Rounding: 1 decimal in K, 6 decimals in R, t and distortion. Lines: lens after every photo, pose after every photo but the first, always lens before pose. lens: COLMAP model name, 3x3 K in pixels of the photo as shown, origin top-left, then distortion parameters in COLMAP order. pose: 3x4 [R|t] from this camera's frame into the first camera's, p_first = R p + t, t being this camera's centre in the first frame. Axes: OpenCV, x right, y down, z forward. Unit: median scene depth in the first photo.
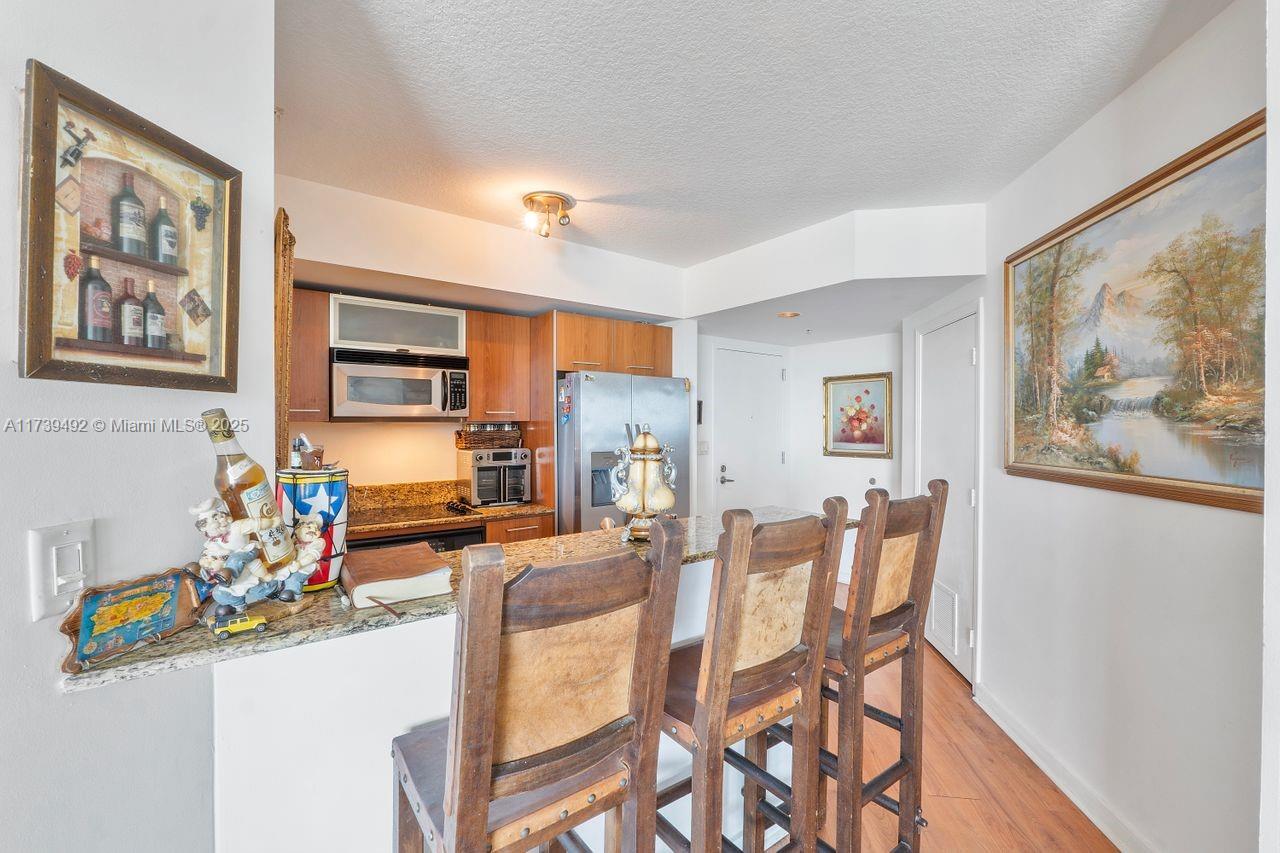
lens RADIAL K [[547.7, 0, 633.3], [0, 547.7, 421.1], [0, 0, 1]] dist [-0.004469, -0.000438]
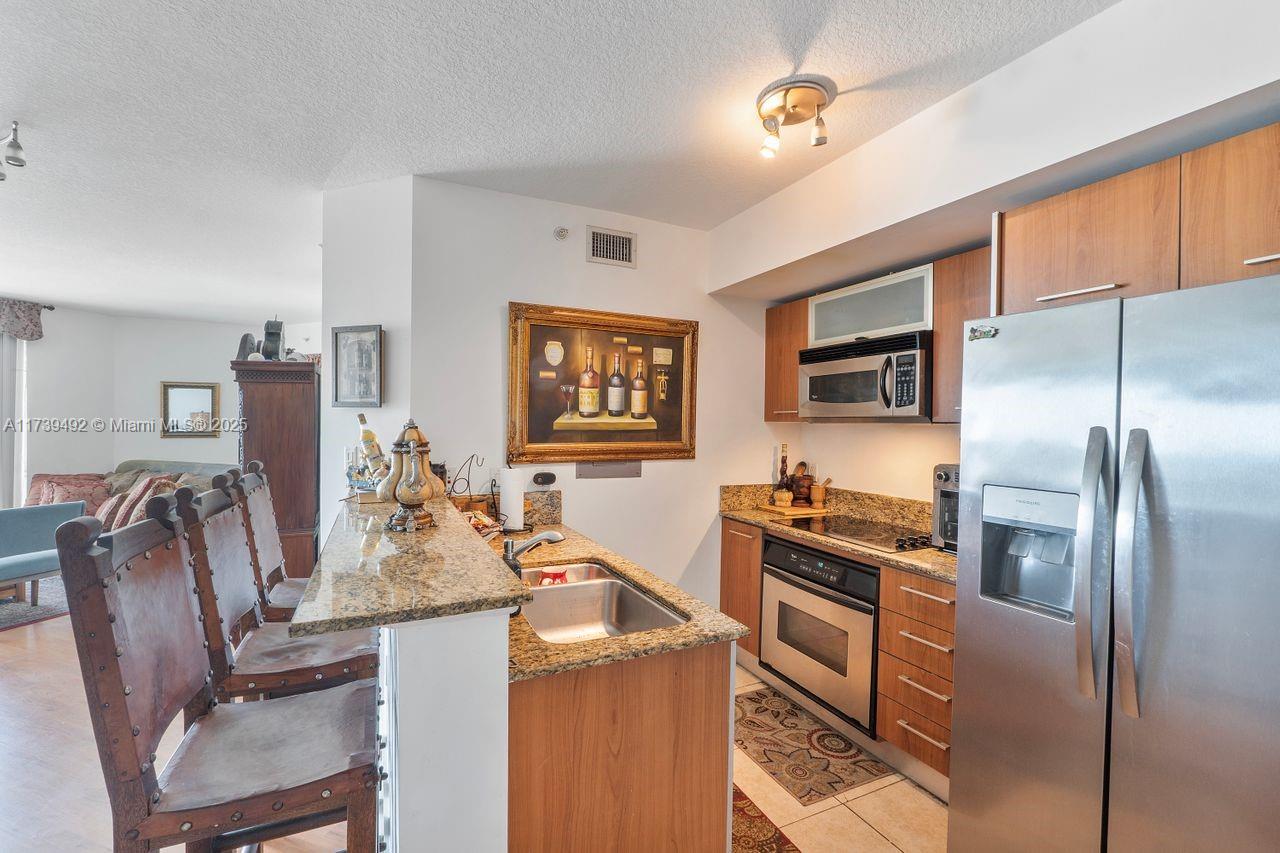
lens RADIAL K [[544.7, 0, 640.0], [0, 544.7, 426.5], [0, 0, 1]] dist [-0.010549, -0.000719]
pose [[-0.207568, 0.002431, -0.978218, 0.515848], [-0.008335, 0.999956, 0.004254, 0.006958], [0.978185, 0.009037, -0.207539, 0.897164]]
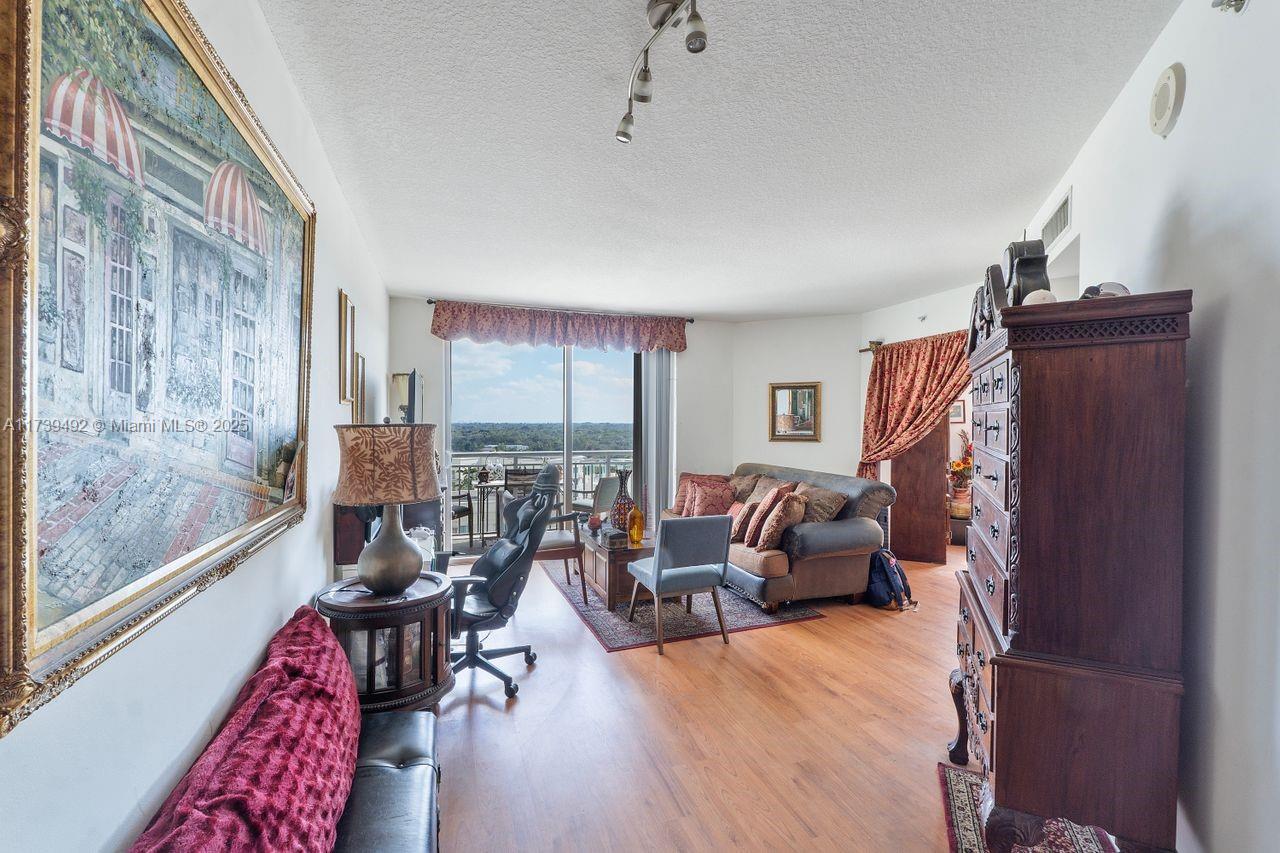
lens RADIAL K [[547.7, 0, 633.3], [0, 547.7, 421.1], [0, 0, 1]] dist [-0.004469, -0.000438]
pose [[-0.896379, -0.000506, -0.443288, 0.242139], [-0.000212, 1.000000, -0.000714, 0.001461], [0.443288, -0.000546, -0.896379, 0.289387]]
